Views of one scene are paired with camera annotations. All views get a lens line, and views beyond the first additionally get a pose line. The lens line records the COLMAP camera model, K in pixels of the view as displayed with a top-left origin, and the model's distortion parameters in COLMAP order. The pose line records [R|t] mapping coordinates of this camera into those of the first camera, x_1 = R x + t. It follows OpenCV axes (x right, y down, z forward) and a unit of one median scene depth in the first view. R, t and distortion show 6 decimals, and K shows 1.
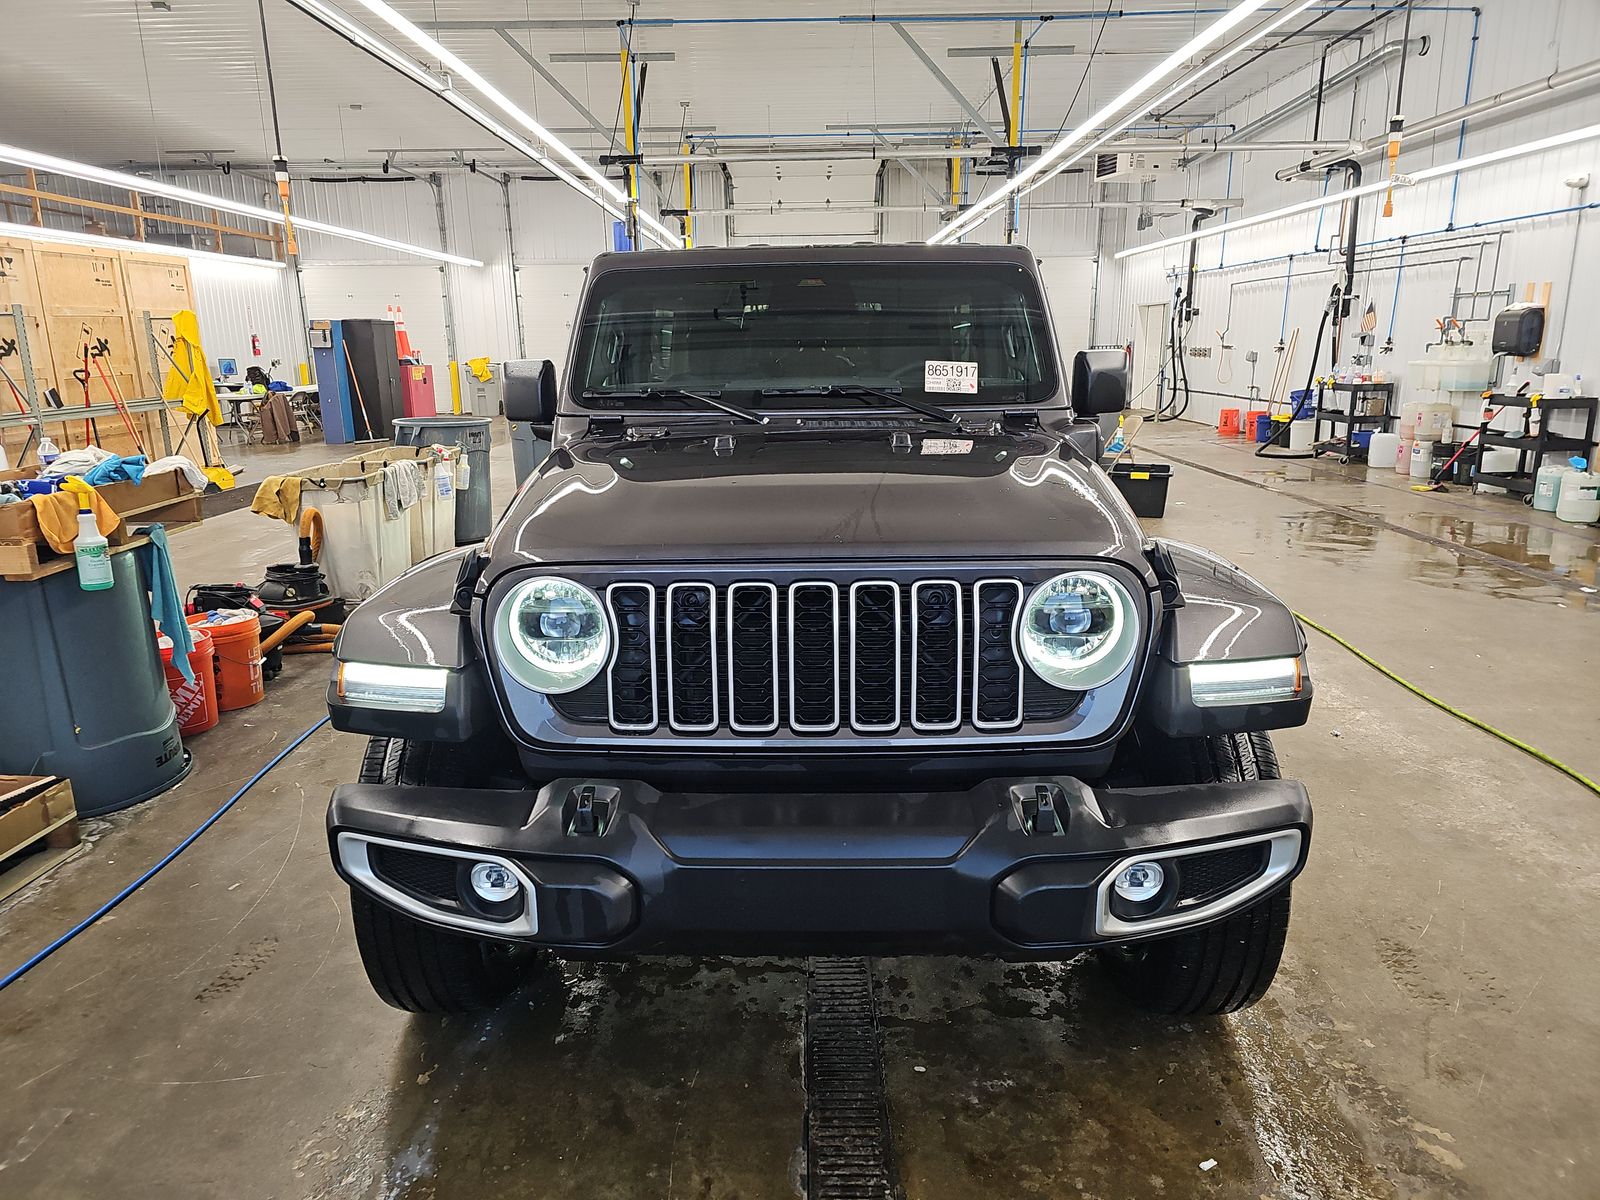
lens RADIAL K [[1090.8, 0, 792.6], [0, 1090.8, 603.7], [0, 0, 1]] dist [0.077780, -0.049503]
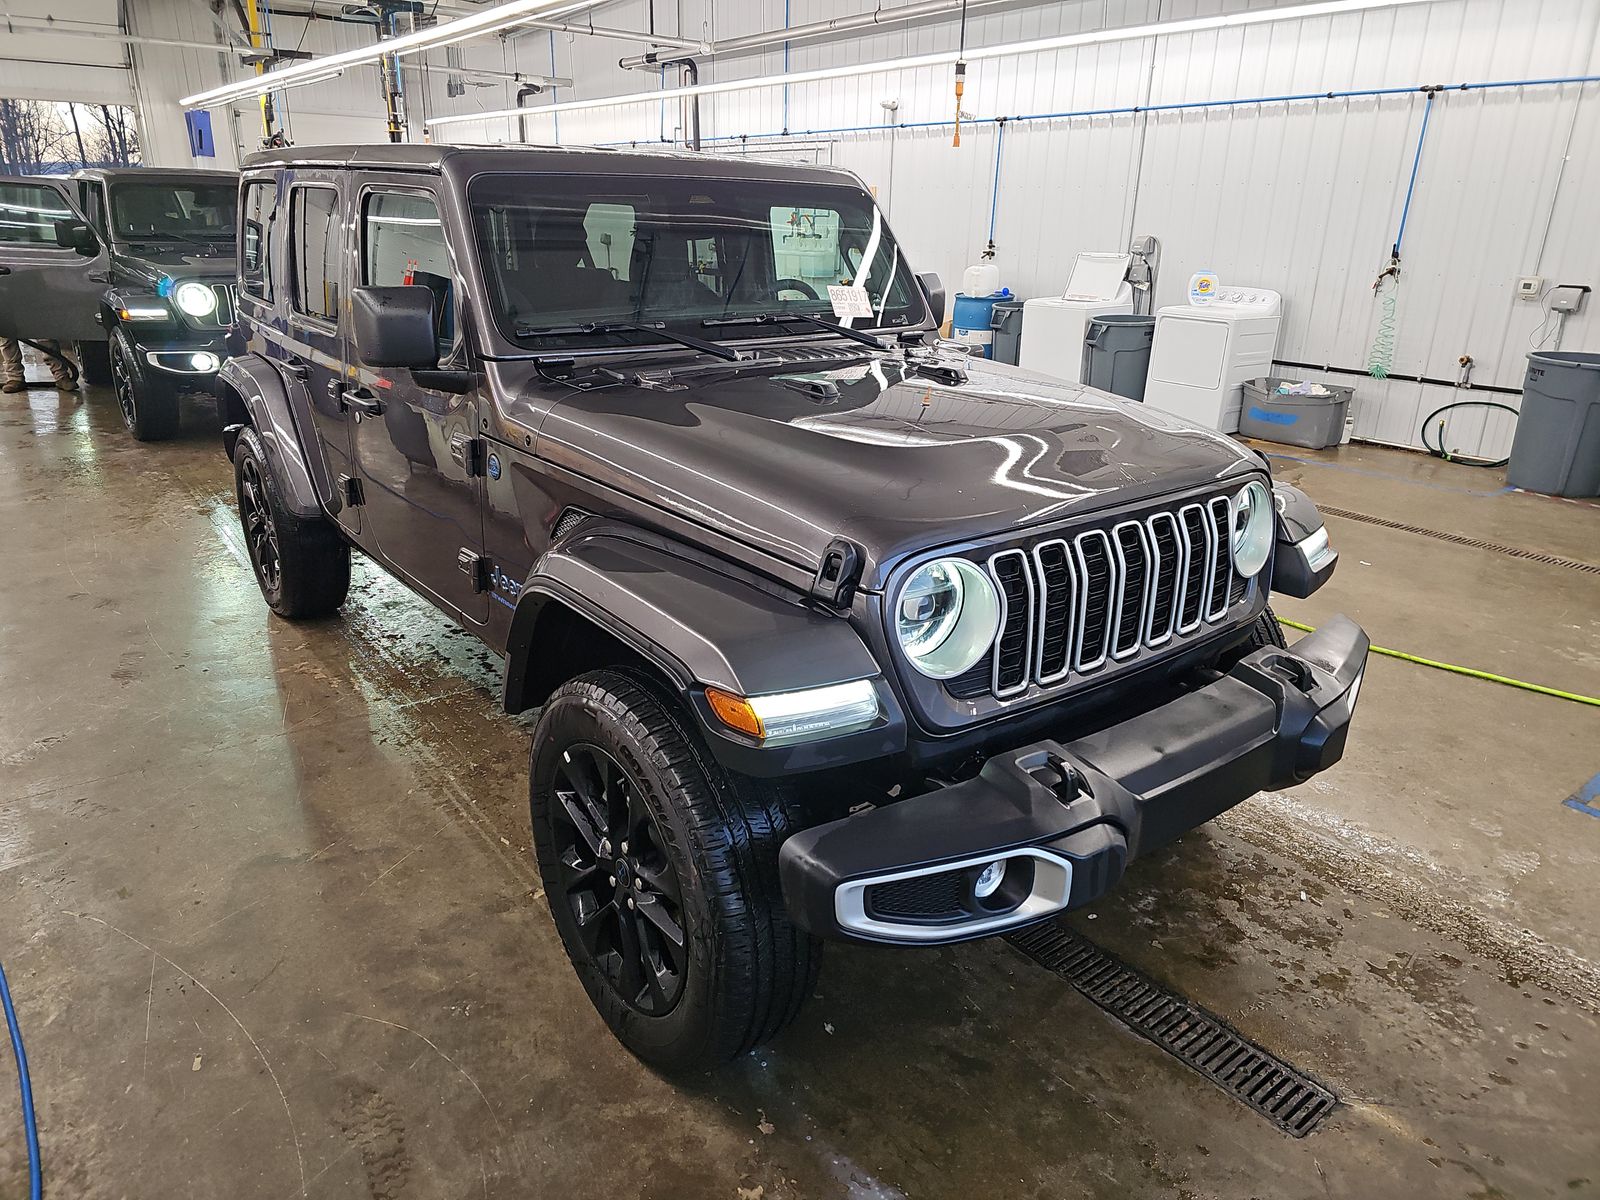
lens RADIAL K [[1090.5, 0, 794.6], [0, 1090.5, 595.8], [0, 0, 1]] dist [0.078530, -0.057978]
pose [[0.771895, -0.192785, 0.605815, -0.205668], [0.127674, 0.980507, 0.149348, -0.034094], [-0.622798, -0.037934, 0.781463, 0.078766]]
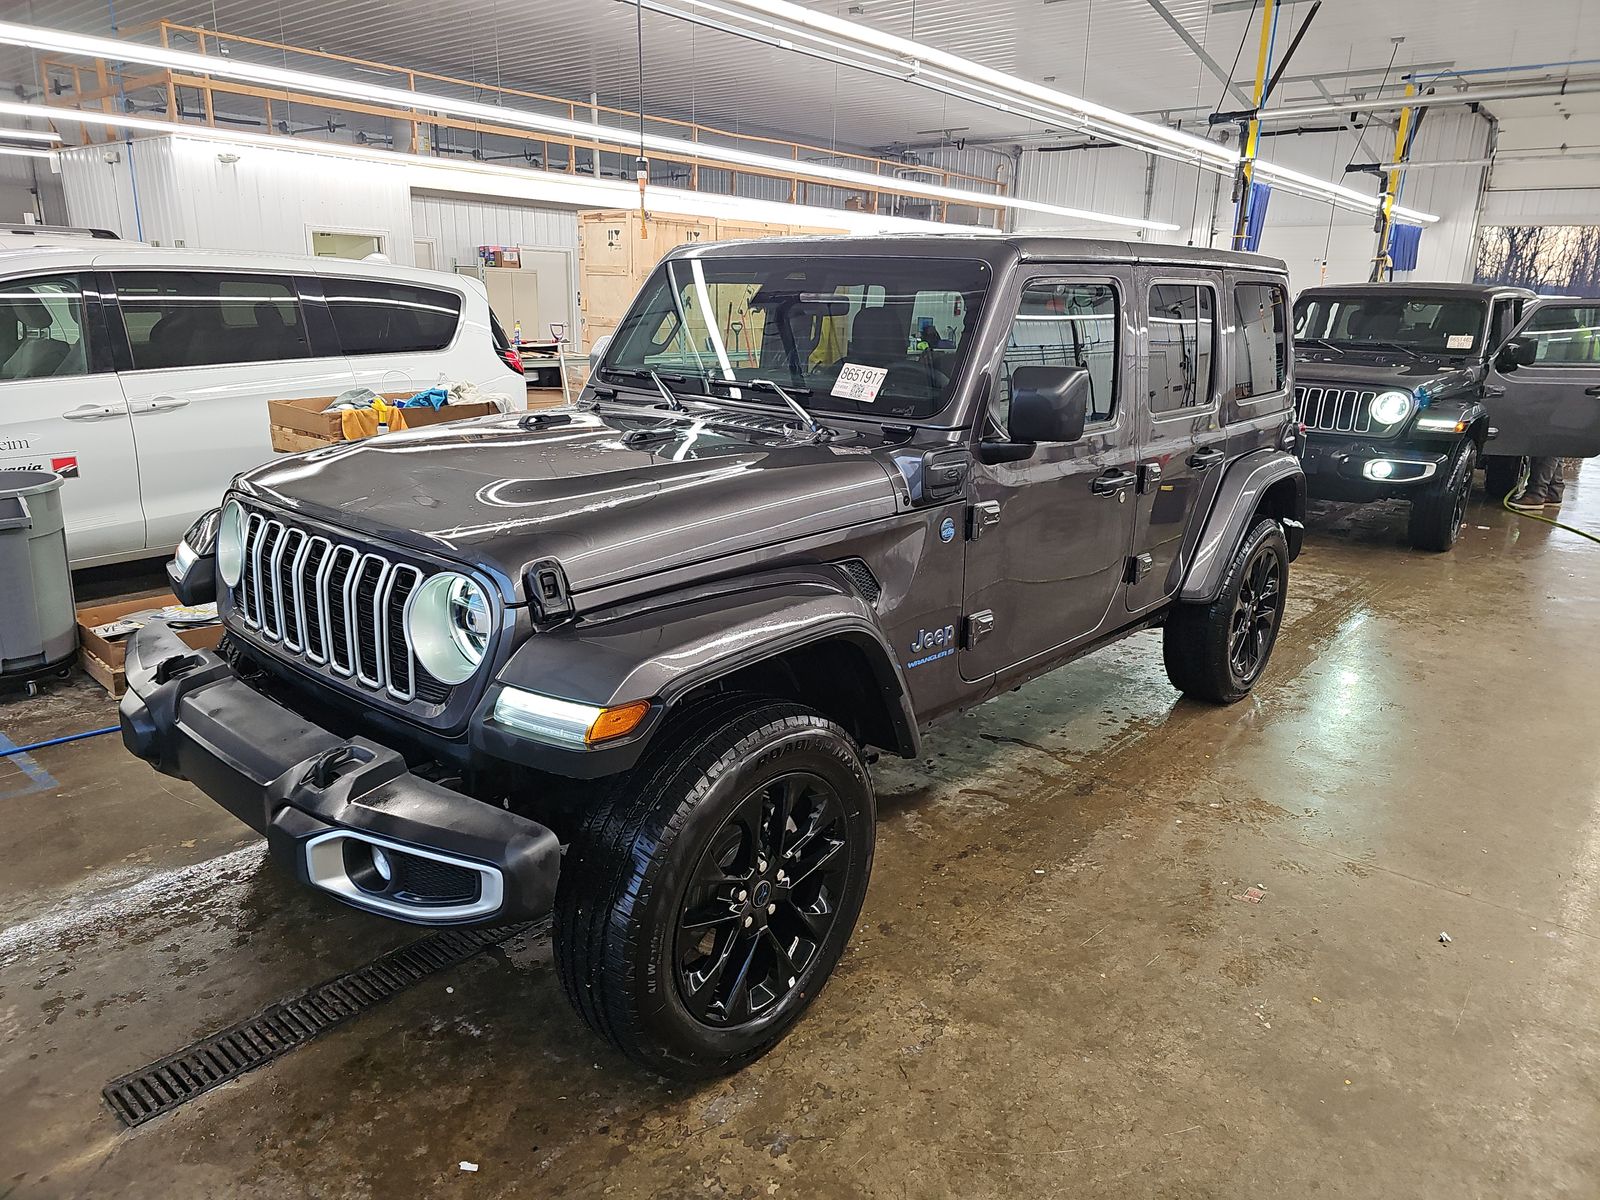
lens RADIAL K [[1090.5, 0, 794.6], [0, 1090.5, 595.8], [0, 0, 1]] dist [0.078530, -0.057978]
pose [[0.778813, 0.202927, -0.593523, 0.252741], [-0.186730, 0.978329, 0.089468, -0.036209], [0.598817, 0.041150, 0.799828, 0.078279]]
